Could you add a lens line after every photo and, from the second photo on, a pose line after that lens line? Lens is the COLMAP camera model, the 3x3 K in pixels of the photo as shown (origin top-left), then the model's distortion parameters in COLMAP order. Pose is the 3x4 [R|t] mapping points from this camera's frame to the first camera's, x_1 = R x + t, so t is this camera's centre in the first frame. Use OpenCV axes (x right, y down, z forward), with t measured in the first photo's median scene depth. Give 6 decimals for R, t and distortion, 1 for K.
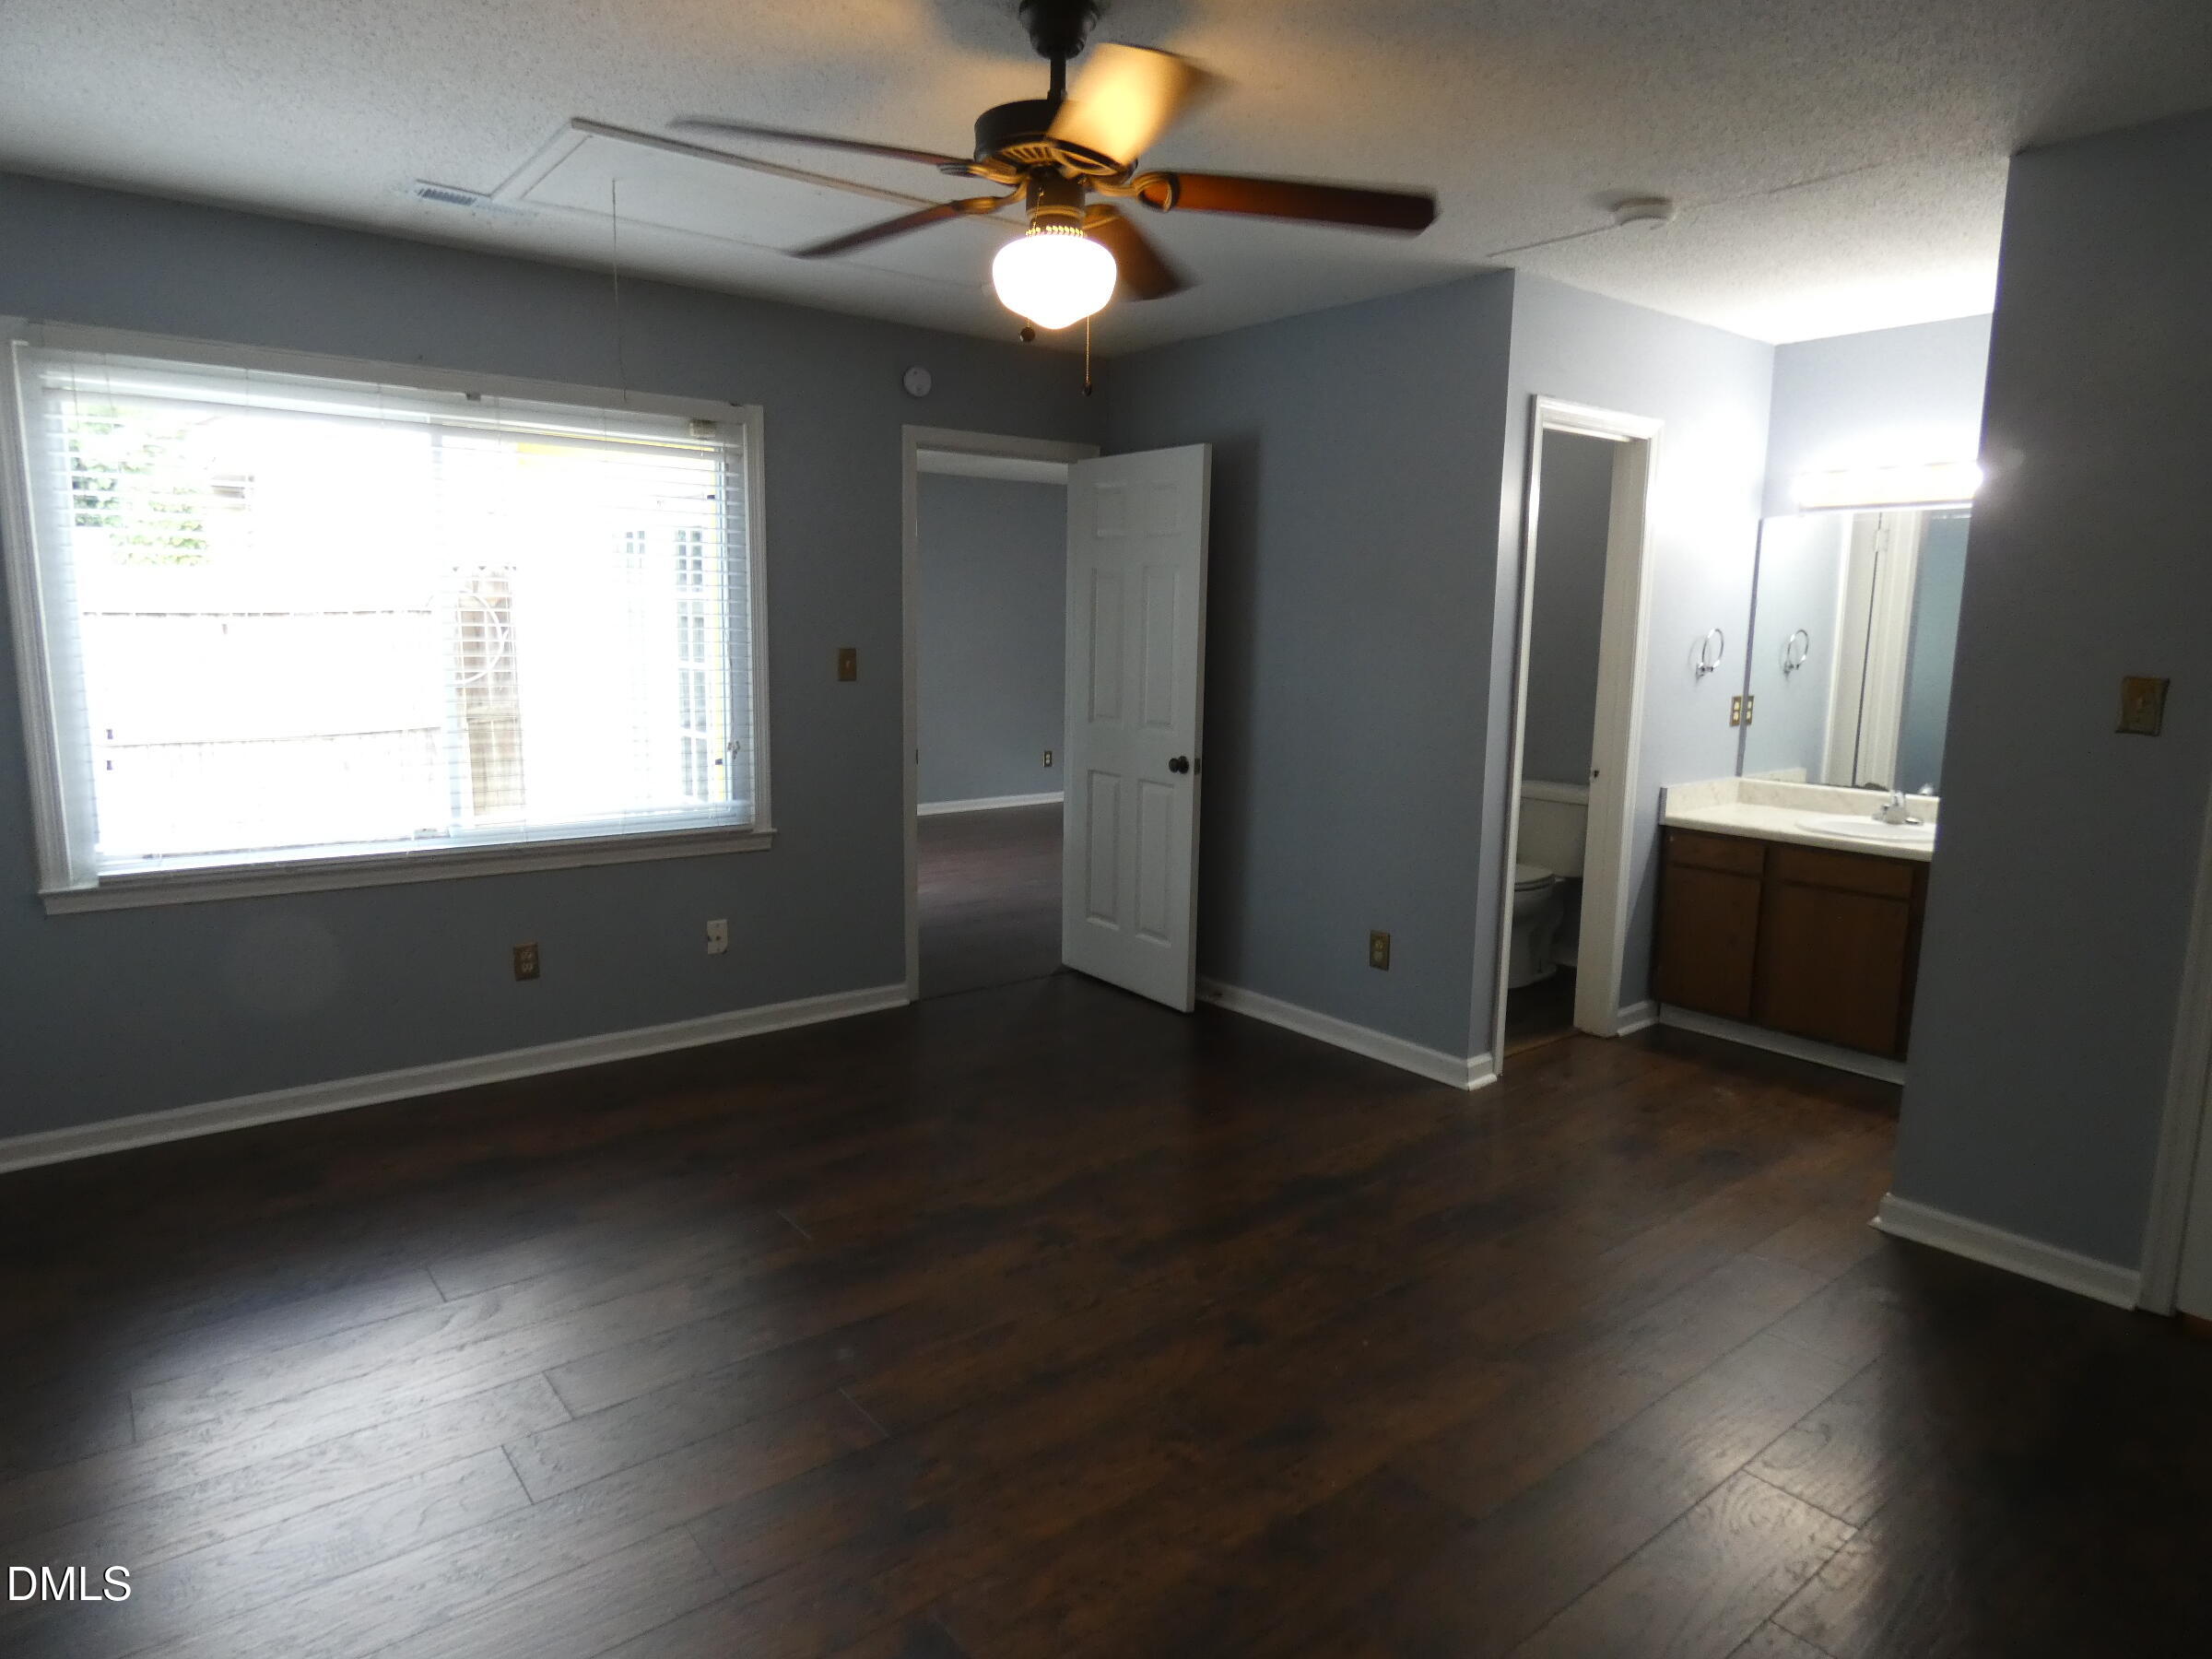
lens RADIAL K [[1328.7, 0, 1099.2], [0, 1328.7, 816.5], [0, 0, 1]] dist [-0.004795, 0.001037]
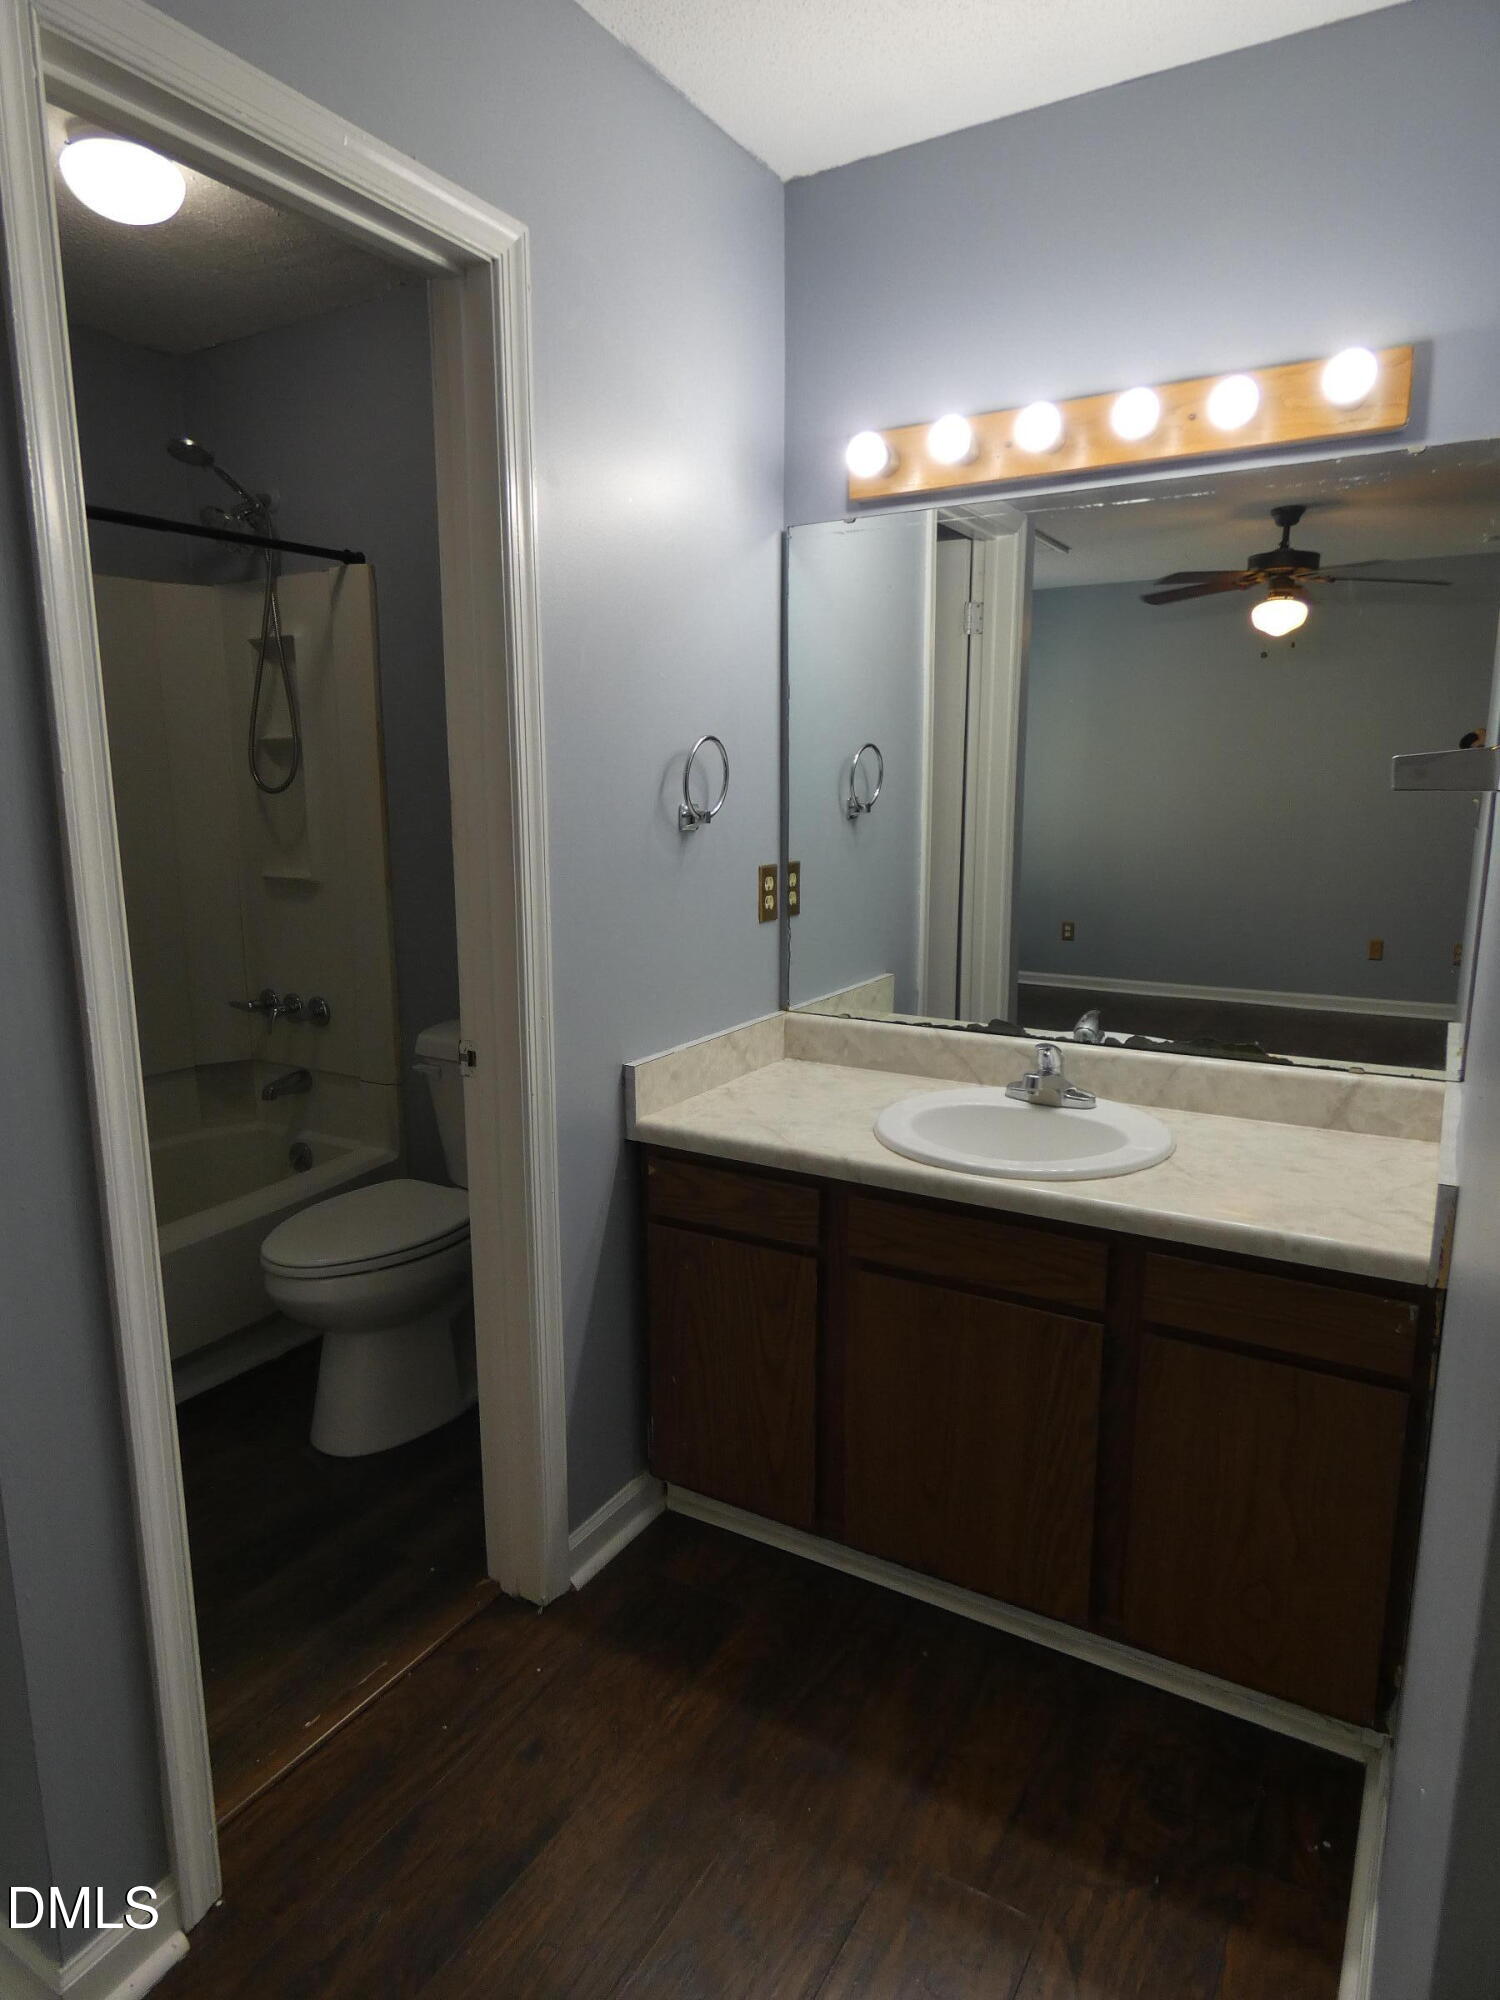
lens RADIAL K [[1201.4, 0, 740.4], [0, 1201.4, 1007.1], [0, 0, 1]] dist [-0.004795, 0.001037]
pose [[0.936610, -0.083358, 0.340313, 0.308447], [0.069540, 0.996190, 0.052623, -0.061842], [-0.343403, -0.025622, 0.938838, 0.560894]]
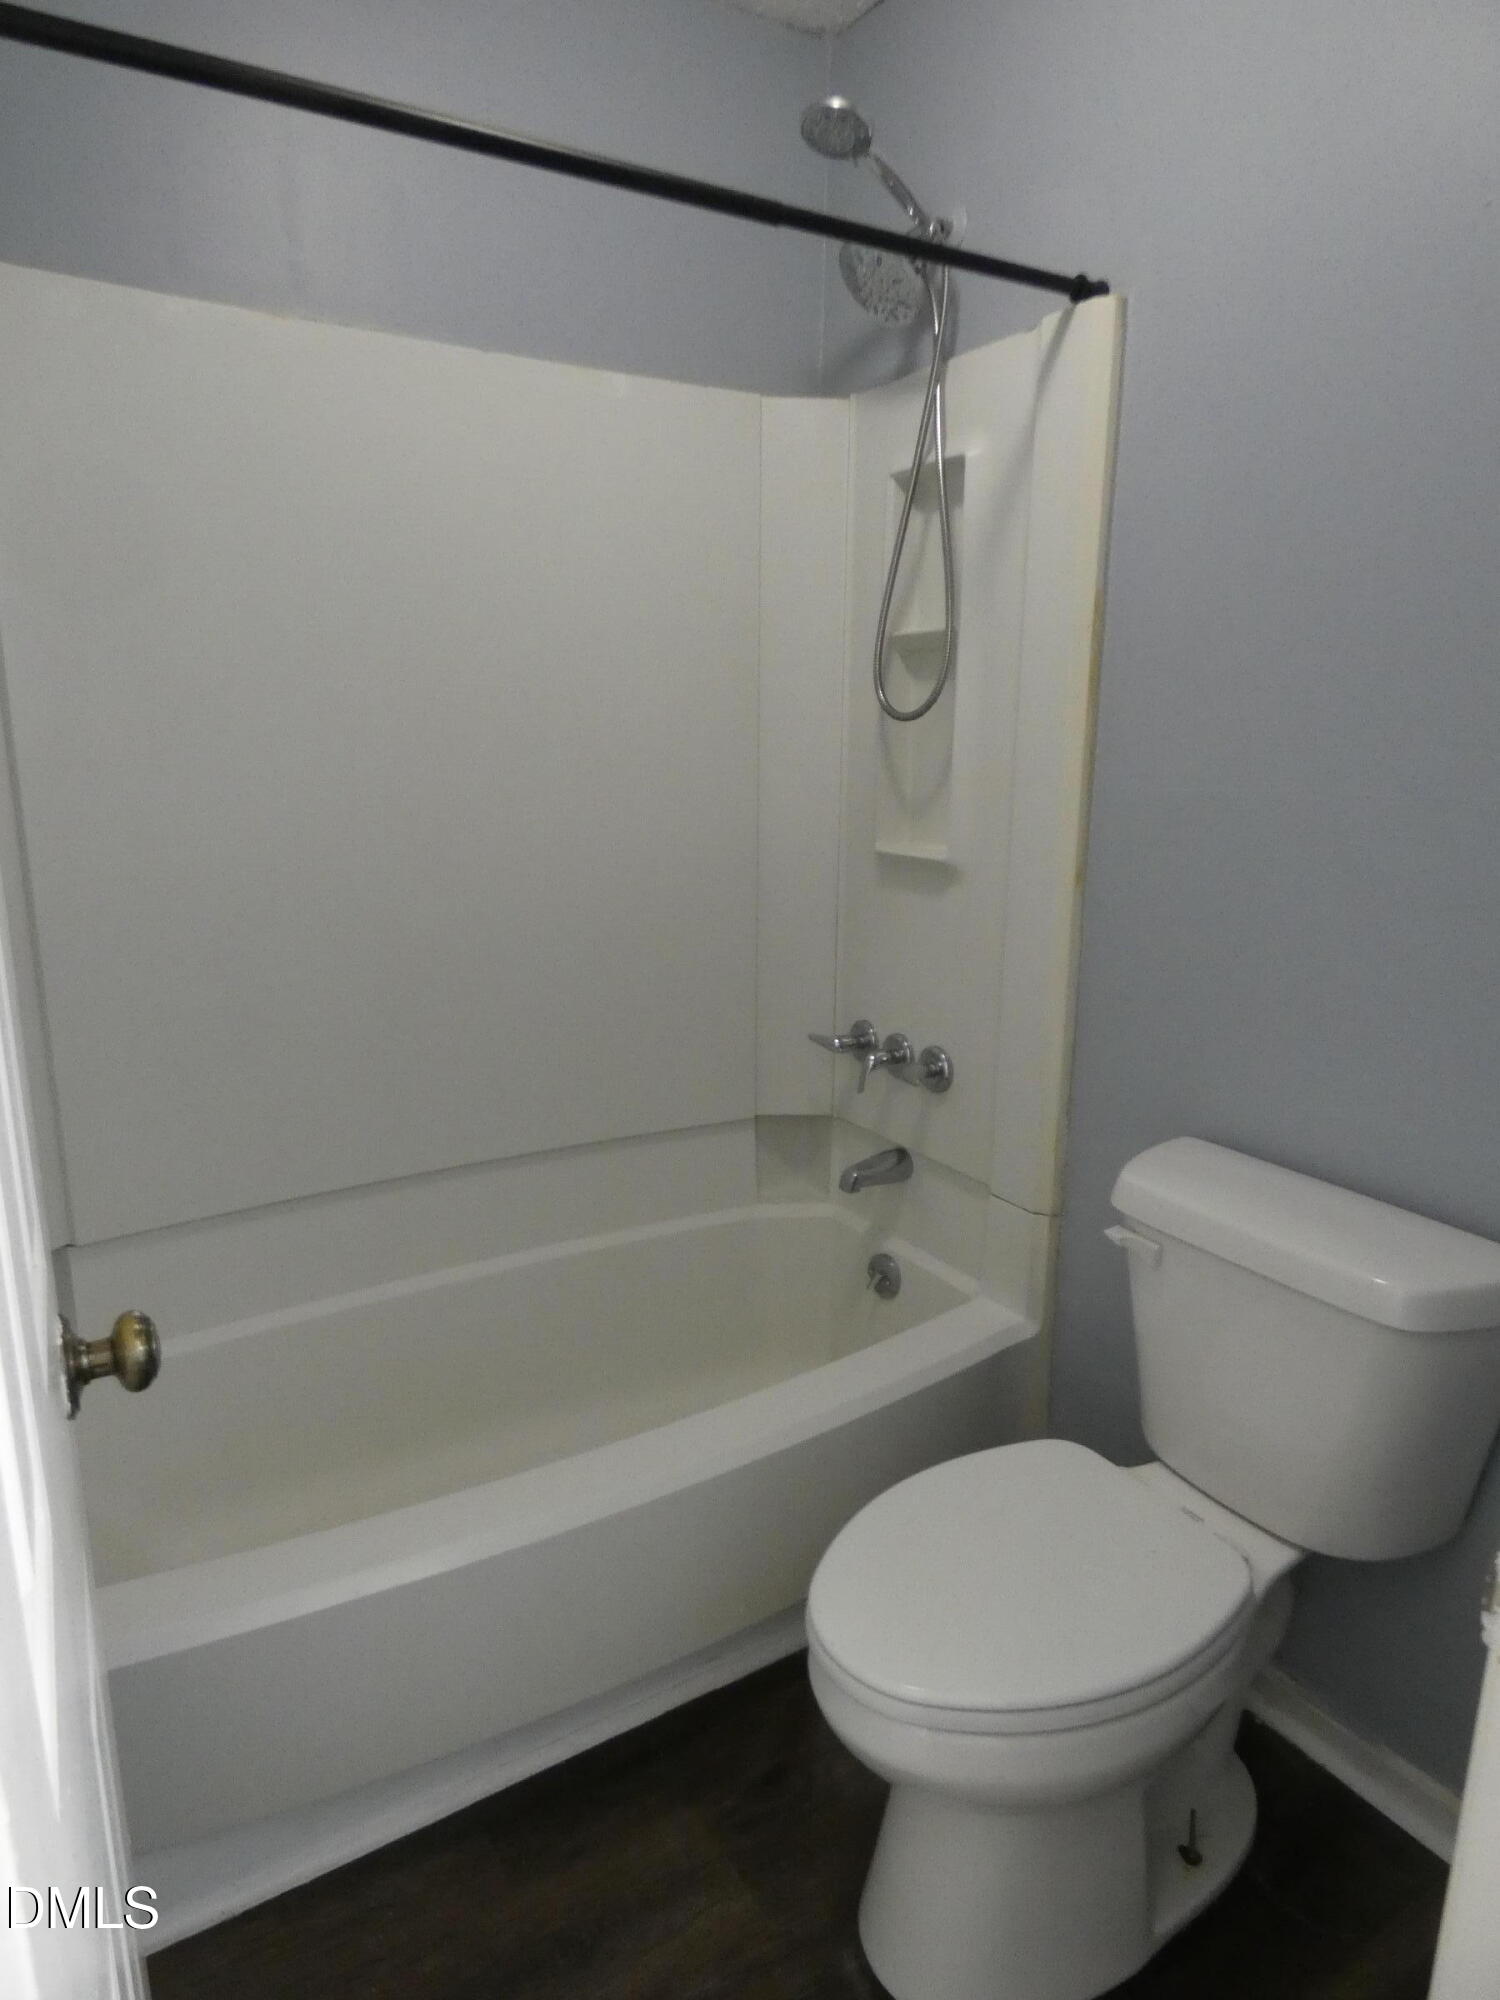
lens RADIAL K [[1201.4, 0, 749.3], [0, 1201.4, 996.7], [0, 0, 1]] dist [-0.004795, 0.001037]
pose [[0.993572, 0.018806, -0.111631, 0.301126], [-0.011199, 0.997597, 0.068378, -0.083069], [0.112648, -0.066688, 0.991395, 0.746002]]
